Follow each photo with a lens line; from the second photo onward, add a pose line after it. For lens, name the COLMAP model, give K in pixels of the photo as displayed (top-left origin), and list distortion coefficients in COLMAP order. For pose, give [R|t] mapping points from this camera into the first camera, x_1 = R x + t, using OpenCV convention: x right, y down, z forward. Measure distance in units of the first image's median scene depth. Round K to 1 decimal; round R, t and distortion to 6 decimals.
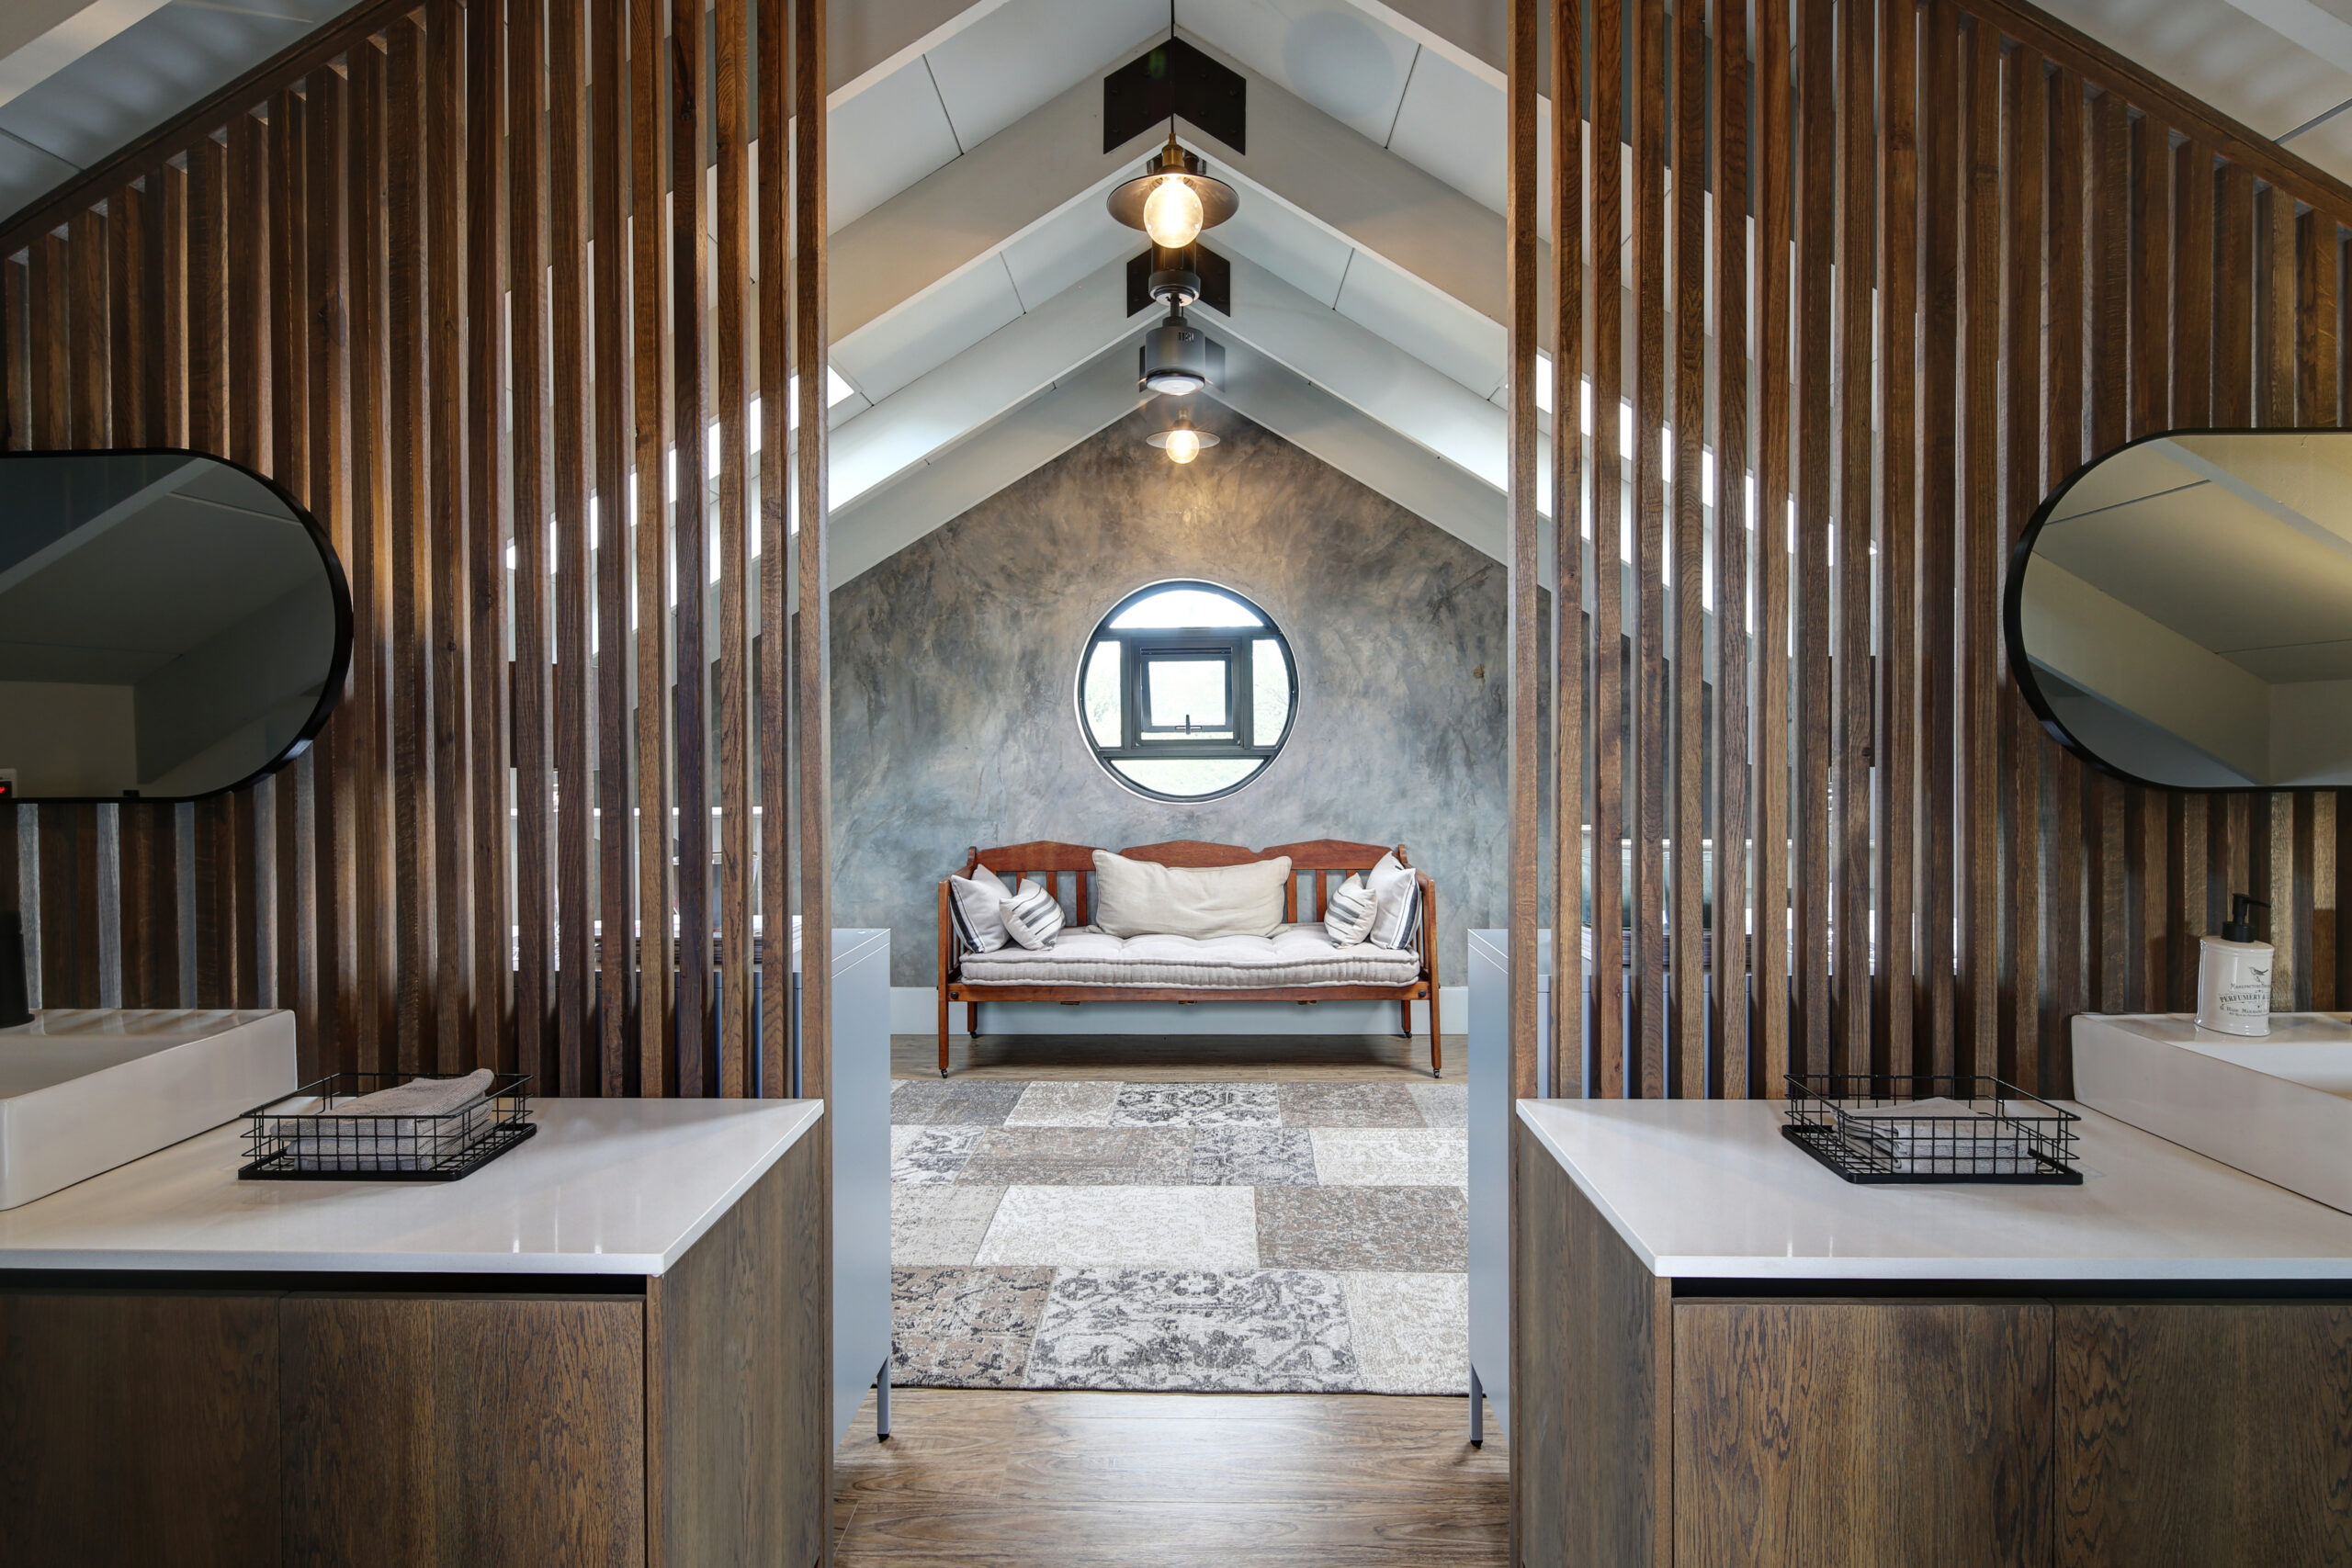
lens RADIAL K [[1134.9, 0, 1181.8], [0, 1134.9, 768.5], [0, 0, 1]] dist [0.003021, -0.000128]
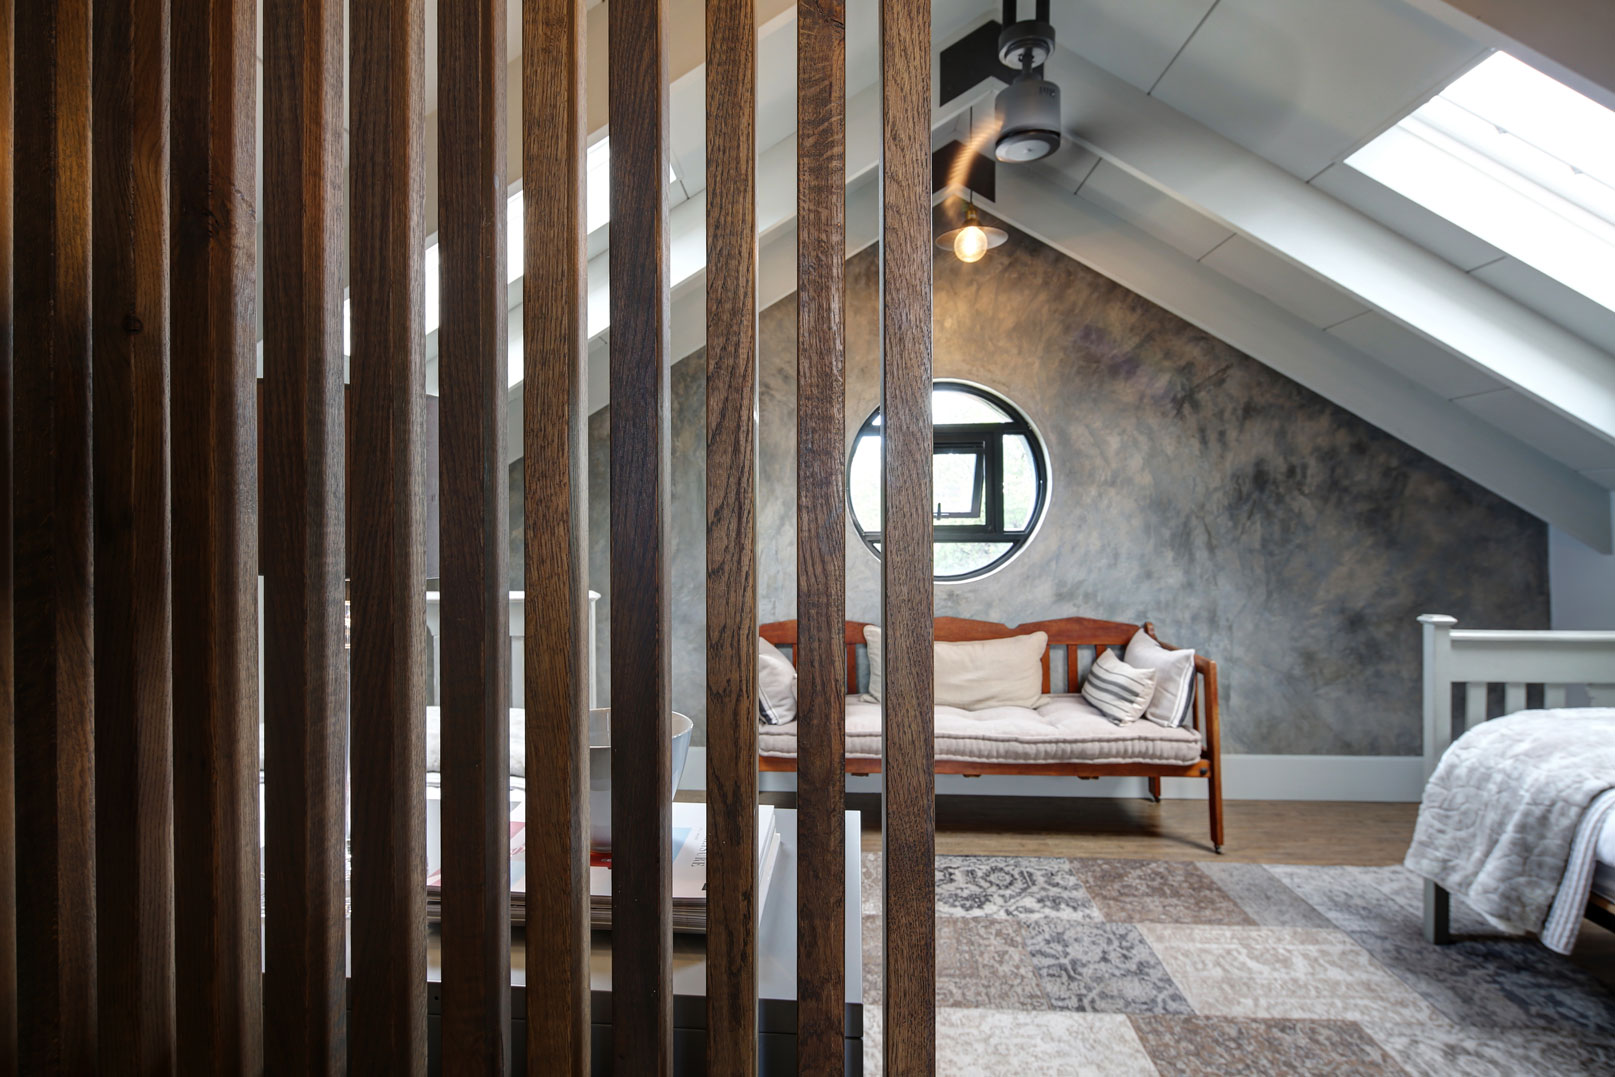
lens RADIAL K [[821.3, 0, 802.8], [0, 821.3, 539.6], [0, 0, 1]] dist [0.010570, -0.001774]
pose [[0.999232, 0.002975, -0.039080, -0.105076], [-0.003258, 0.999969, -0.007170, -0.005147], [0.039057, 0.007292, 0.999210, 0.200027]]
